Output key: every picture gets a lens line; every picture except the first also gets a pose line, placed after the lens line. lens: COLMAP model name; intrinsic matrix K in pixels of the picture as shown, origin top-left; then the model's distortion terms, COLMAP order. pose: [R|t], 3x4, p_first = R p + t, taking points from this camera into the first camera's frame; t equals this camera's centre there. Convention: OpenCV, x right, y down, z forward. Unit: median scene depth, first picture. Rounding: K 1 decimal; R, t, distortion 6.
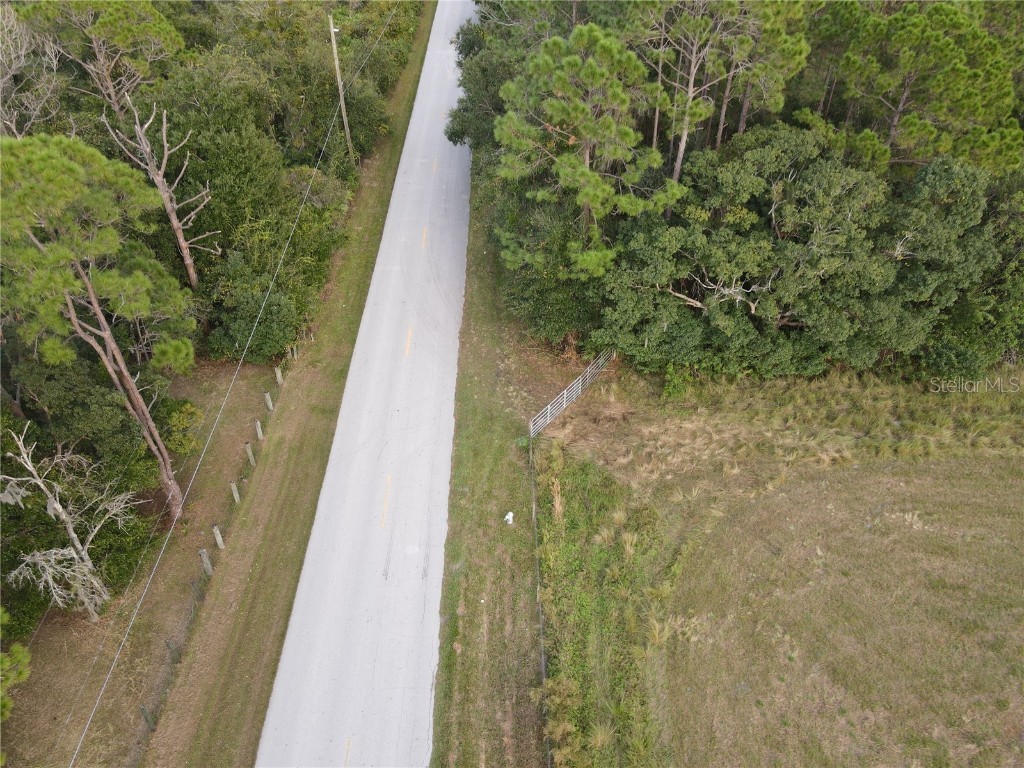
lens RADIAL K [[751.5, 0, 509.0], [0, 751.5, 384.7], [0, 0, 1]] dist [0.004786, 0.013025]
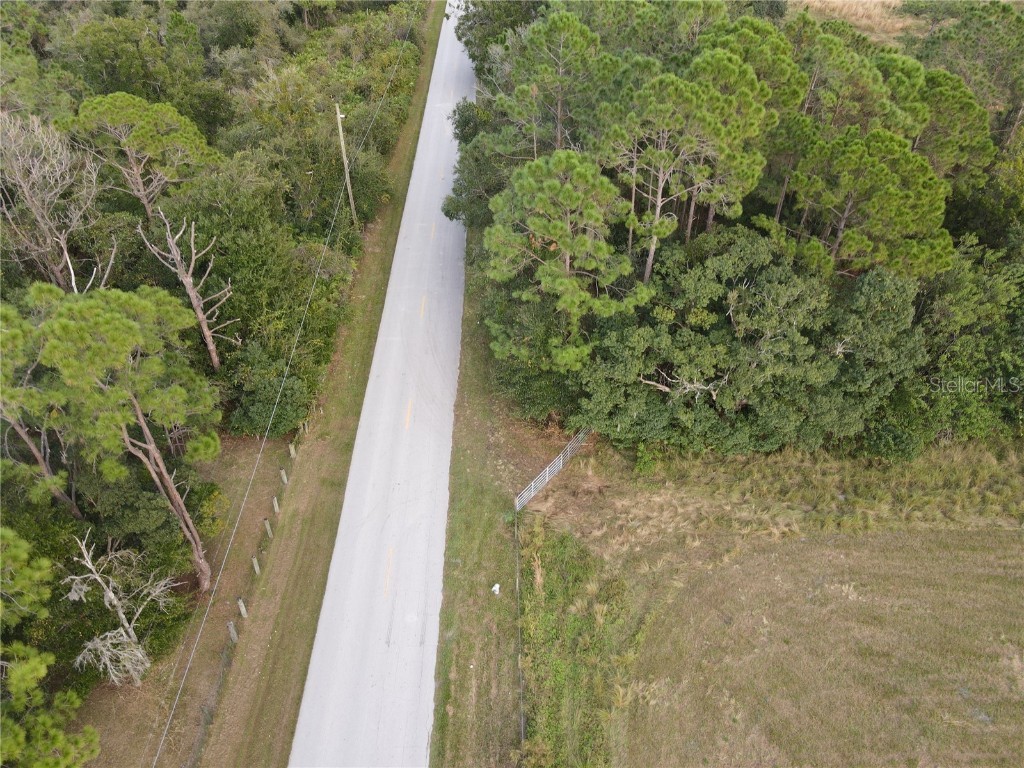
lens RADIAL K [[751.5, 0, 508.9], [0, 751.5, 385.1], [0, 0, 1]] dist [0.004786, 0.013025]
pose [[0.999999, 0.000976, -0.000534, 0.019132], [-0.000976, 1.000000, -0.000085, -0.124461], [0.000534, 0.000085, 1.000000, -0.134378]]
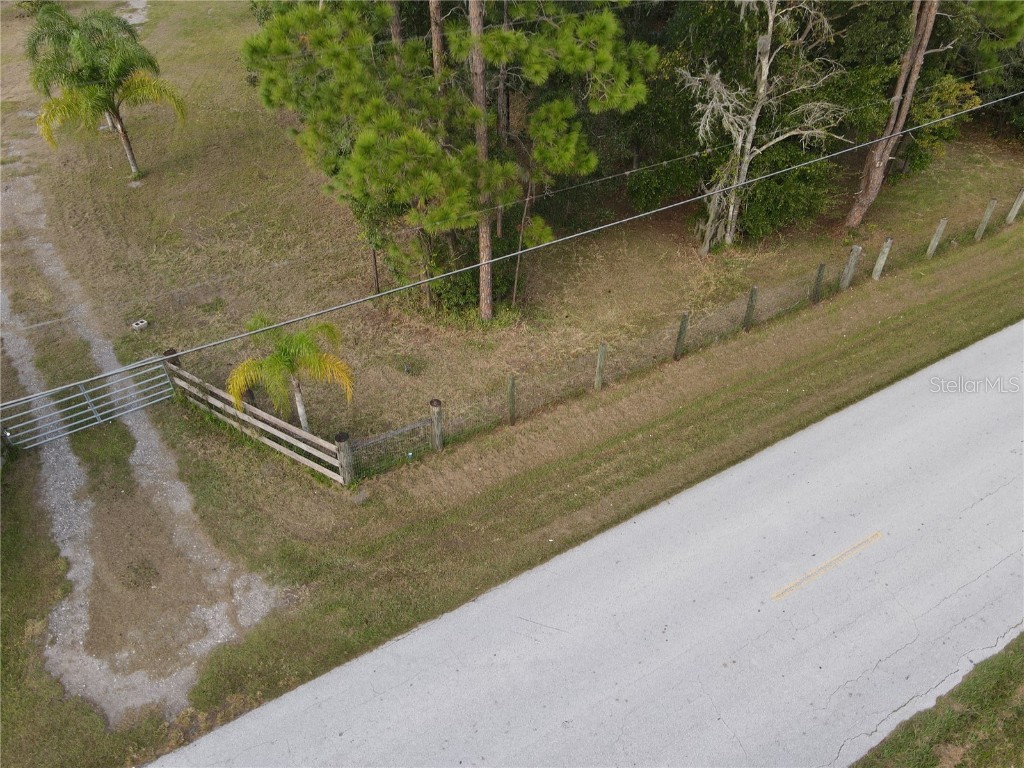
lens RADIAL K [[751.5, 0, 512.2], [0, 751.5, 383.2], [0, 0, 1]] dist [0.004786, 0.013025]
pose [[0.505084, 0.540918, -0.672531, -0.015045], [-0.545681, 0.803860, 0.236730, 0.286002], [0.668672, 0.247419, 0.701186, 0.258055]]
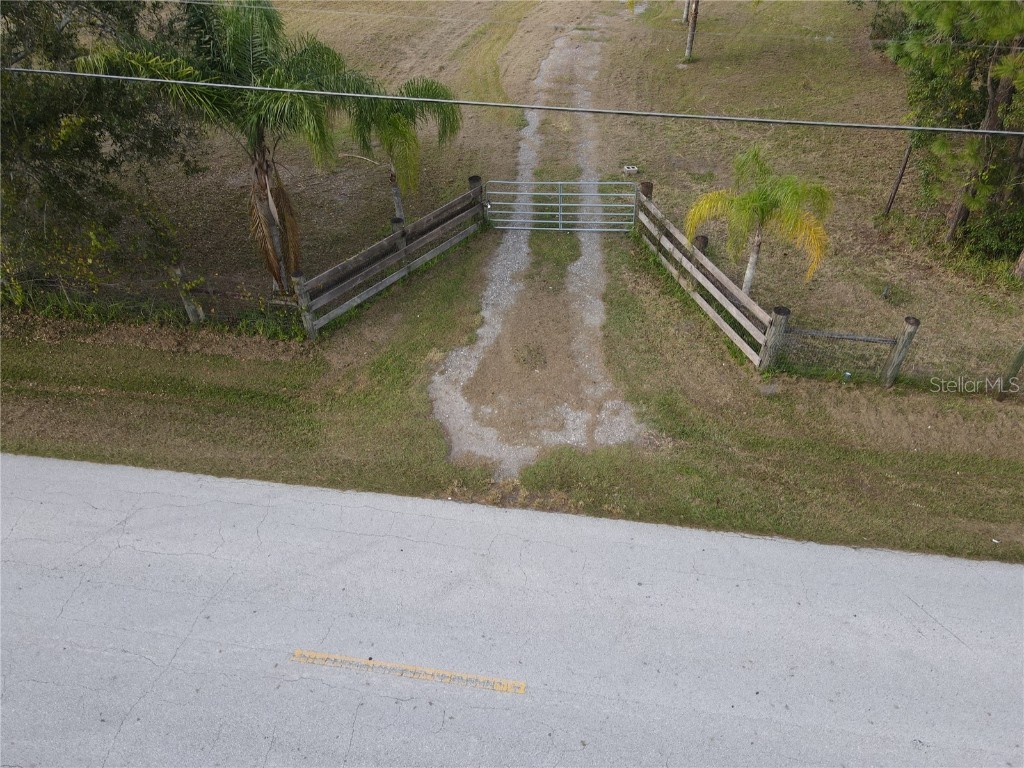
lens RADIAL K [[751.5, 0, 512.2], [0, 751.5, 388.0], [0, 0, 1]] dist [0.004786, 0.013025]
pose [[-0.167172, 0.627822, -0.760193, -0.015256], [-0.622130, 0.530984, 0.575335, 0.366984], [0.764858, 0.569119, 0.301821, 0.321219]]
